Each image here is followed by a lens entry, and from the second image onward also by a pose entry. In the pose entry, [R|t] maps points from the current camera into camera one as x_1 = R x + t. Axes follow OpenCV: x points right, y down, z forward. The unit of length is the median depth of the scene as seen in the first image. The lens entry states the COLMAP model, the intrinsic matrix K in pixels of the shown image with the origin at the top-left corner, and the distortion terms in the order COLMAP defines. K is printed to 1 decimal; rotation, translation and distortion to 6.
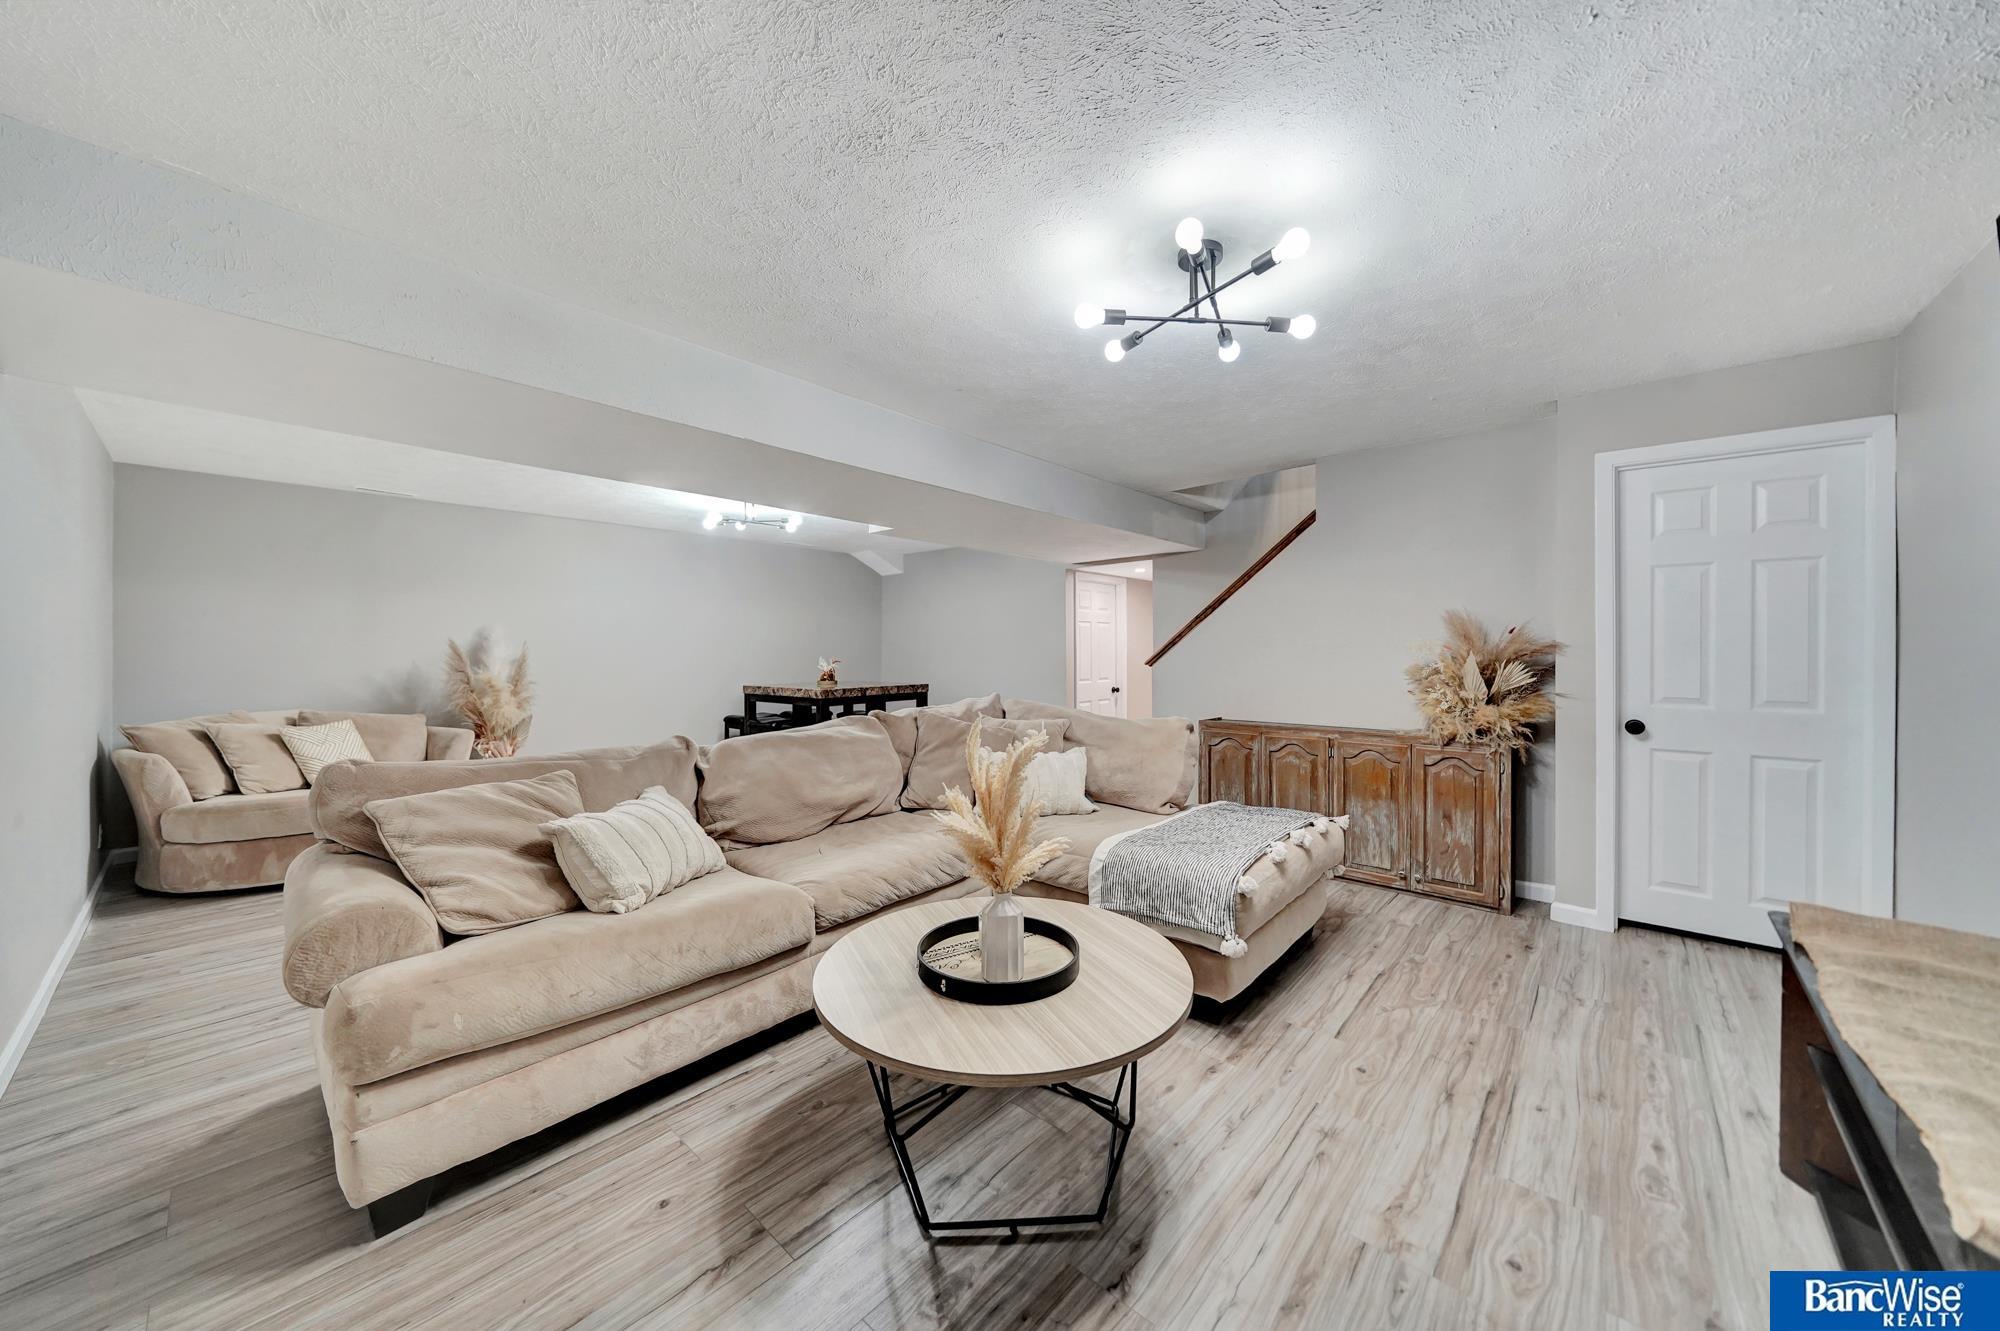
lens RADIAL K [[693.1, 0, 995.8], [0, 693.1, 660.8], [0, 0, 1]] dist [-0.000834, -0.000333]
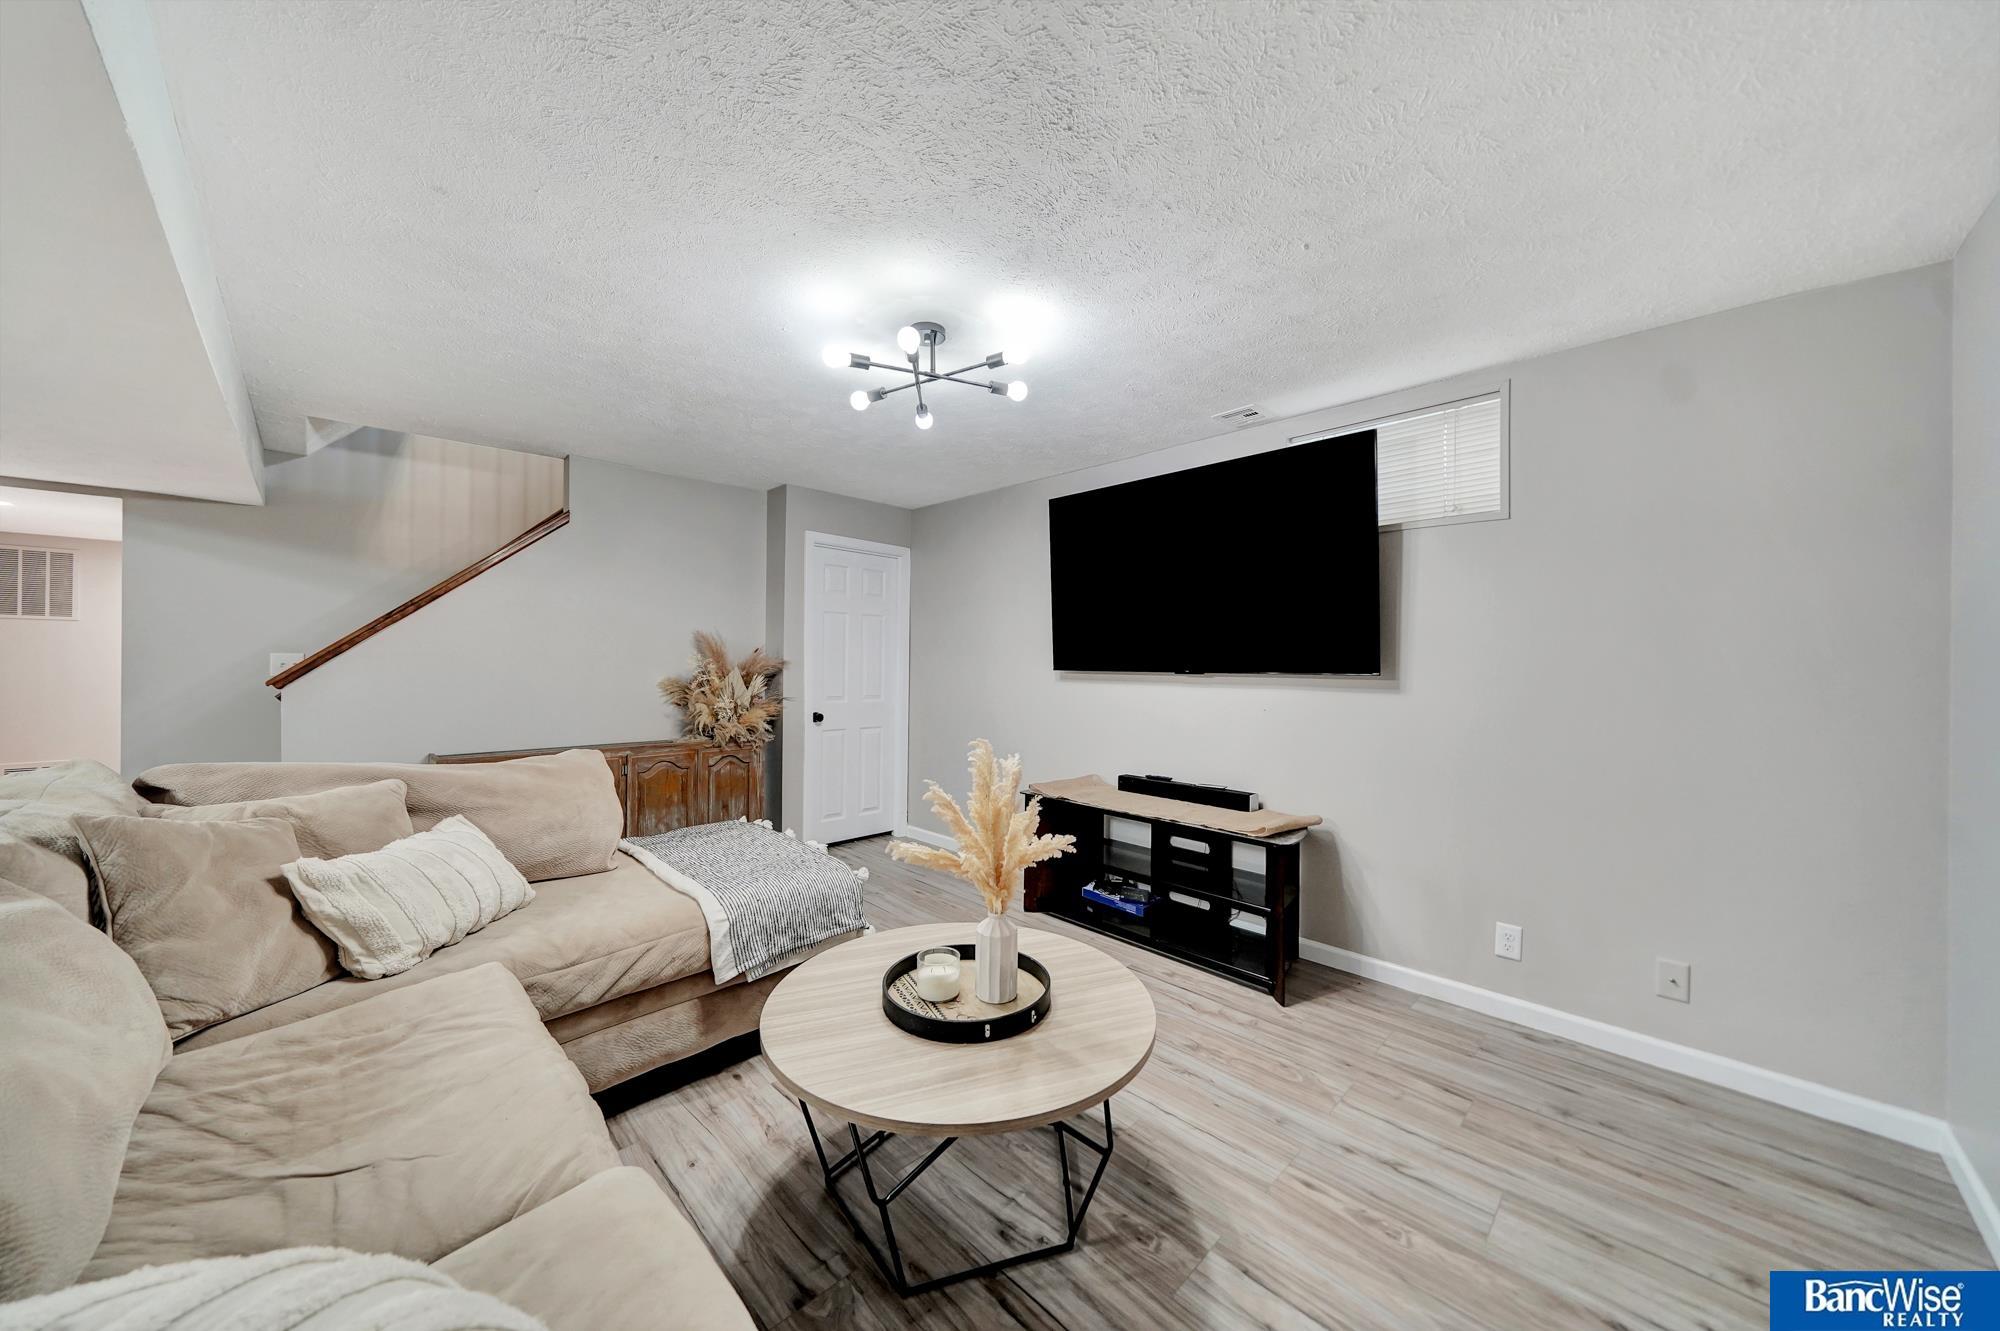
lens RADIAL K [[682.2, 0, 999.0], [0, 682.2, 671.6], [0, 0, 1]] dist [-0.004701, 0.000100]
pose [[0.060910, -0.009454, 0.998099, -0.917037], [0.007011, 0.999935, 0.009044, -0.023897], [-0.998119, 0.006447, 0.060972, 0.876702]]
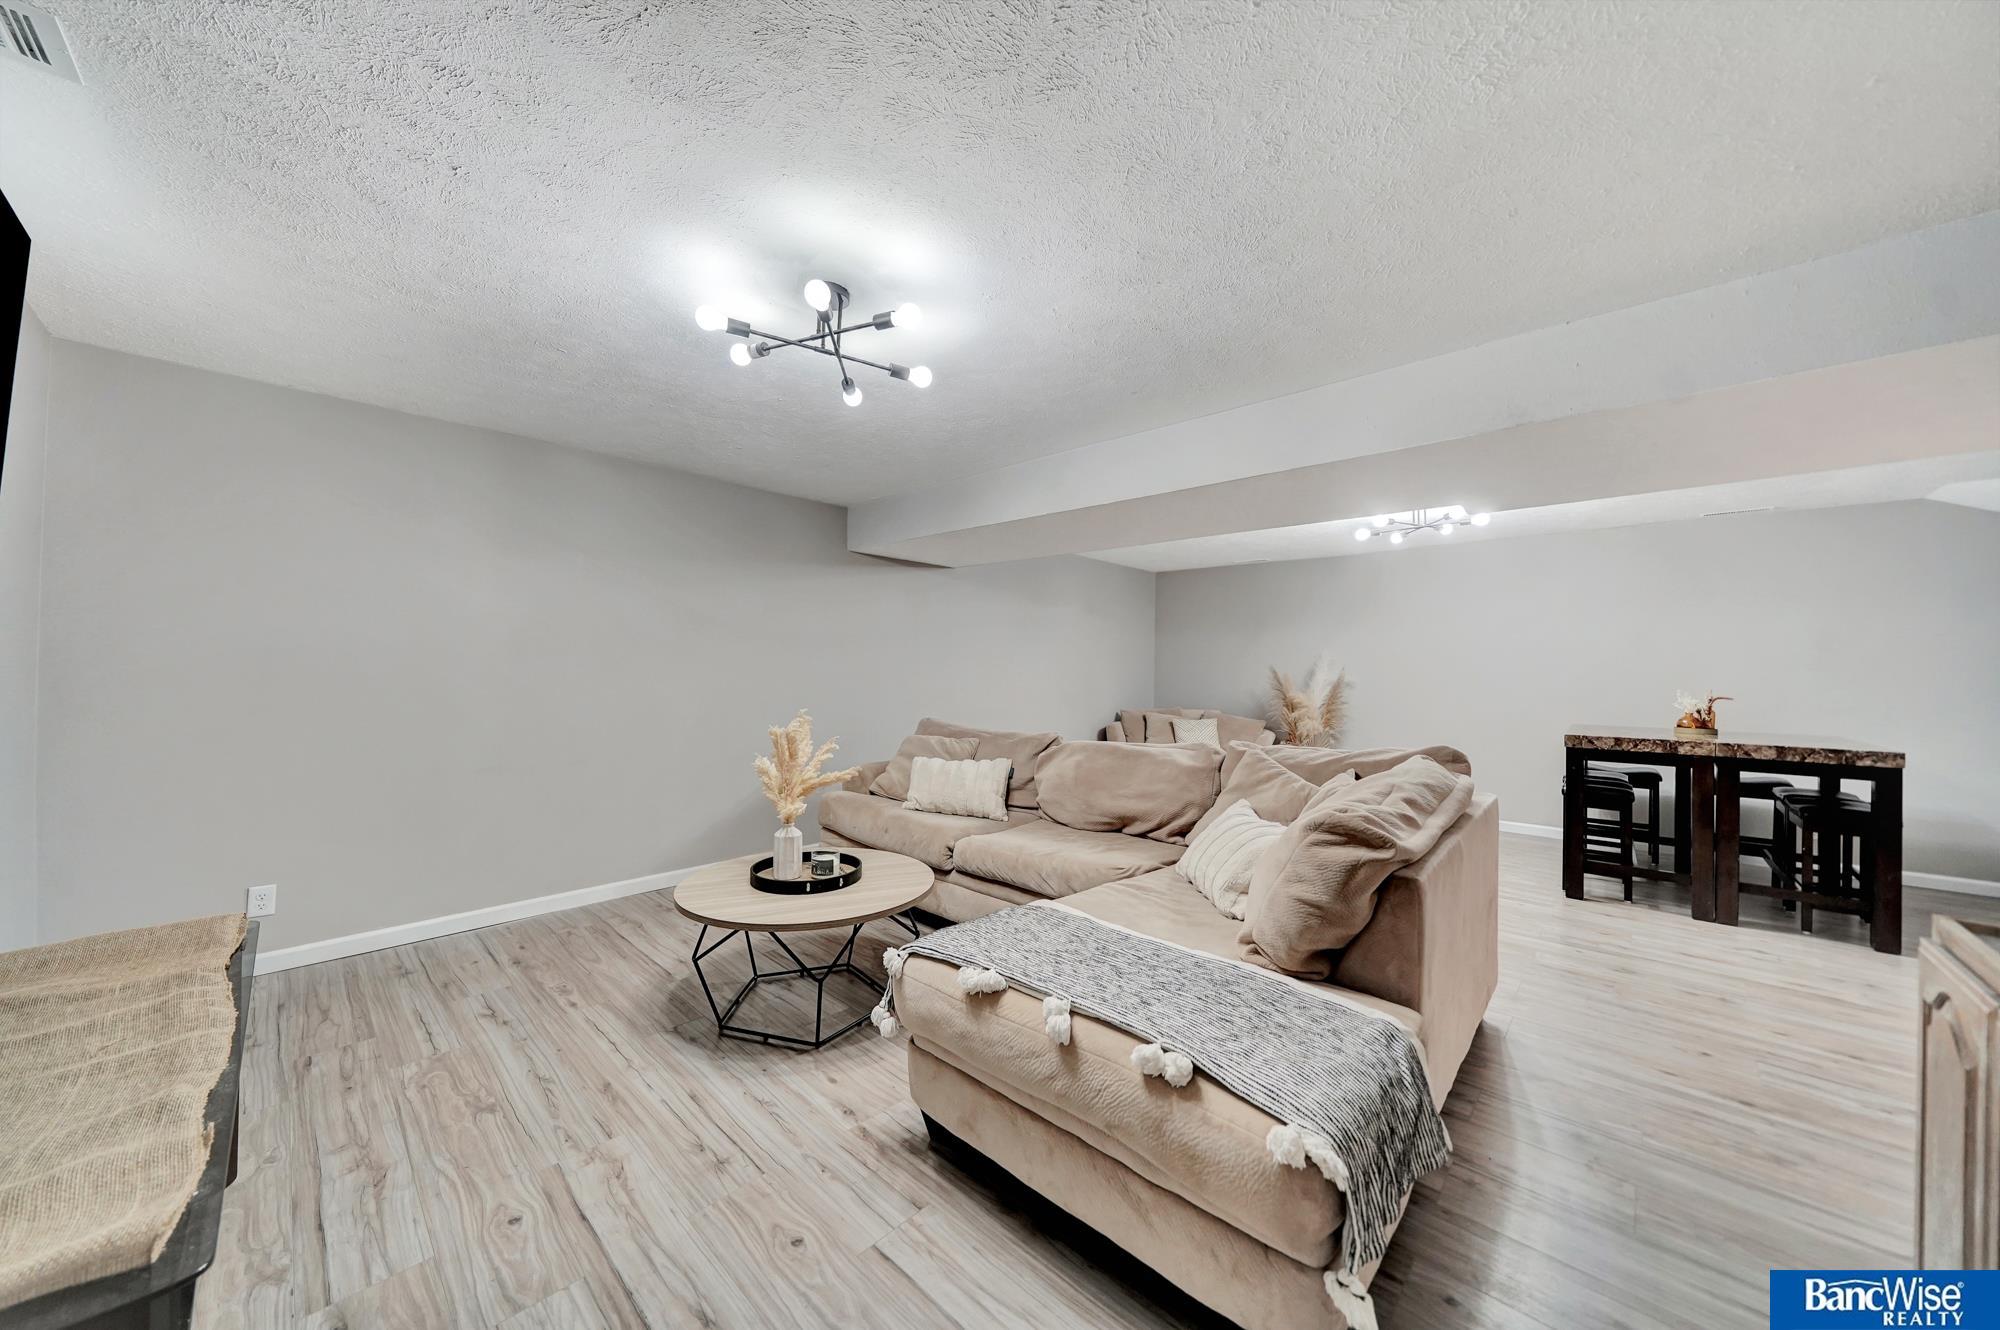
lens RADIAL K [[688.6, 0, 999.9], [0, 688.6, 679.7], [0, 0, 1]] dist [-0.002037, -0.000252]
pose [[-0.027958, 0.012757, -0.999528, 1.446533], [-0.027490, 0.999531, 0.013526, -0.021535], [0.999231, 0.027855, -0.027594, 1.420156]]
